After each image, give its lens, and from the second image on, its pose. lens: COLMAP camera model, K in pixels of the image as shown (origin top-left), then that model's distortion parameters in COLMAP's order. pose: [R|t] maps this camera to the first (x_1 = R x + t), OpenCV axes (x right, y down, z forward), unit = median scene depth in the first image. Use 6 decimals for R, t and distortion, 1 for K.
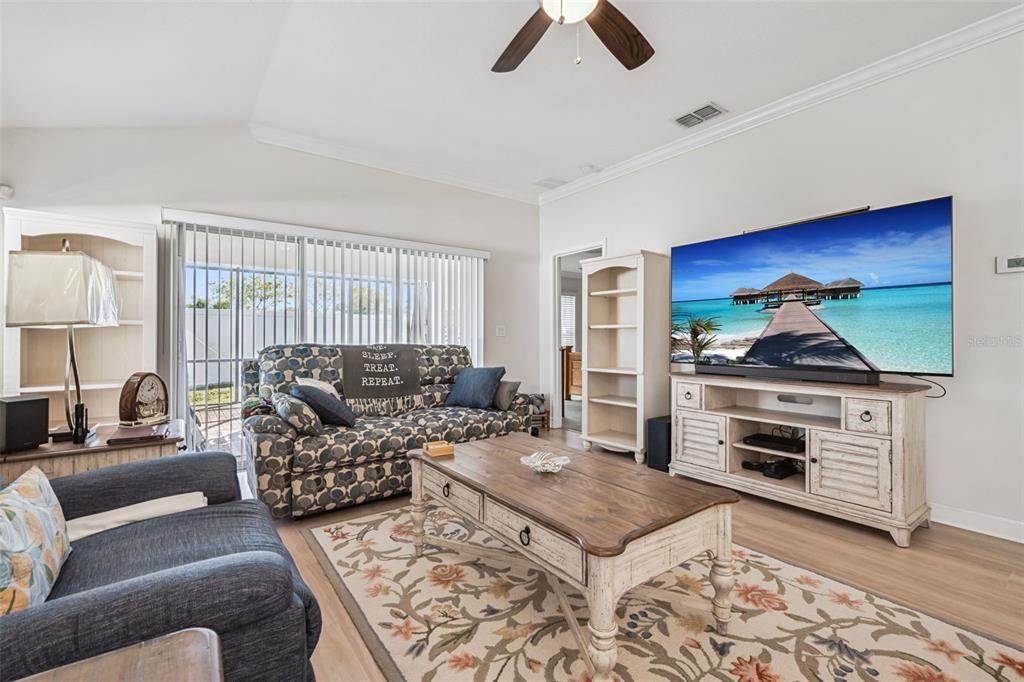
lens RADIAL K [[442.1, 0, 511.2], [0, 442.1, 336.1], [0, 0, 1]] dist [0.001042, 0.000268]
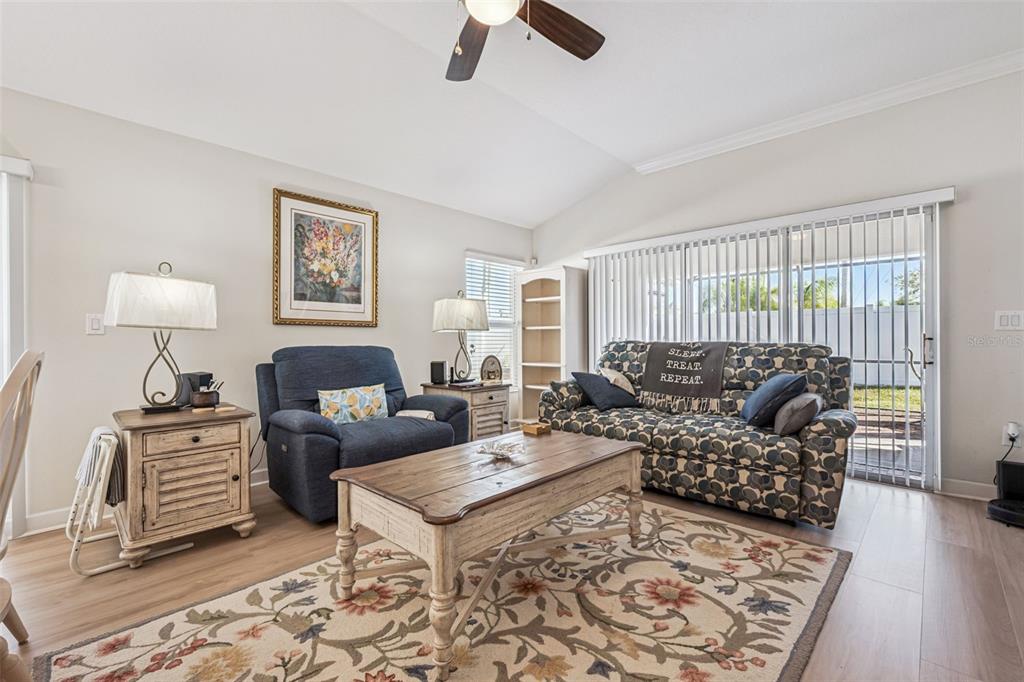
lens RADIAL K [[445.8, 0, 513.5], [0, 445.8, 338.6], [0, 0, 1]] dist [-0.000027, 0.000052]
pose [[0.174360, -0.004116, -0.984673, 0.654079], [0.009180, 0.999955, -0.002555, 0.011630], [0.984639, -0.008594, 0.174390, 0.481580]]
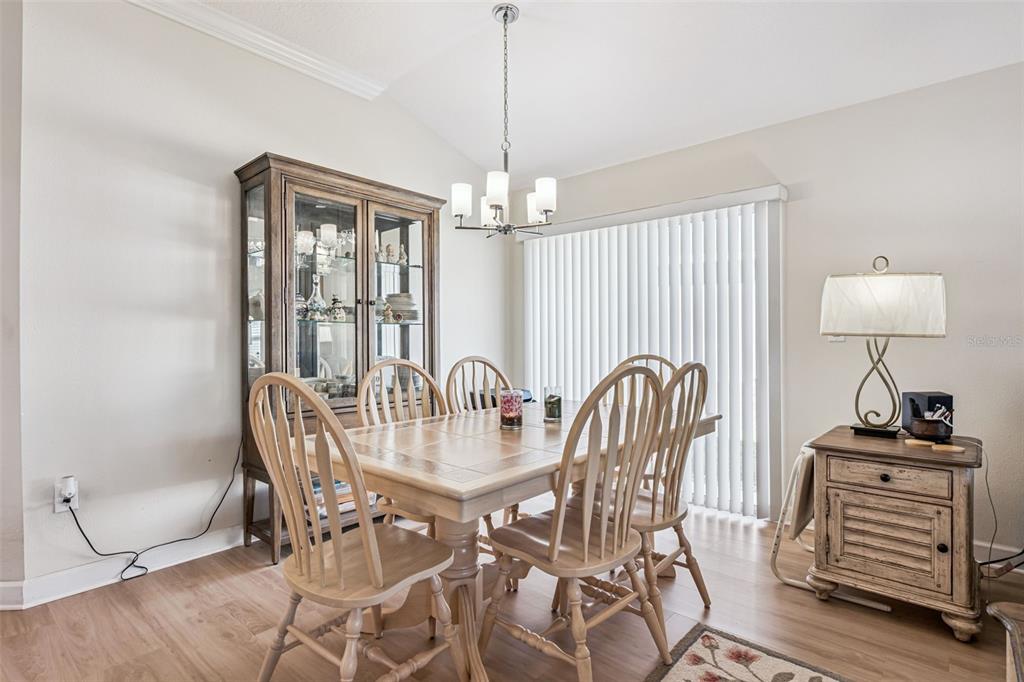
lens RADIAL K [[517.5, 0, 512.0], [0, 517.5, 341.0], [0, 0, 1]] dist [-0.002146, -0.000233]
pose [[-0.977132, 0.002381, -0.212620, 0.473353], [0.002926, 0.999993, -0.002246, -0.005217], [0.212613, -0.002817, -0.977132, 0.632120]]
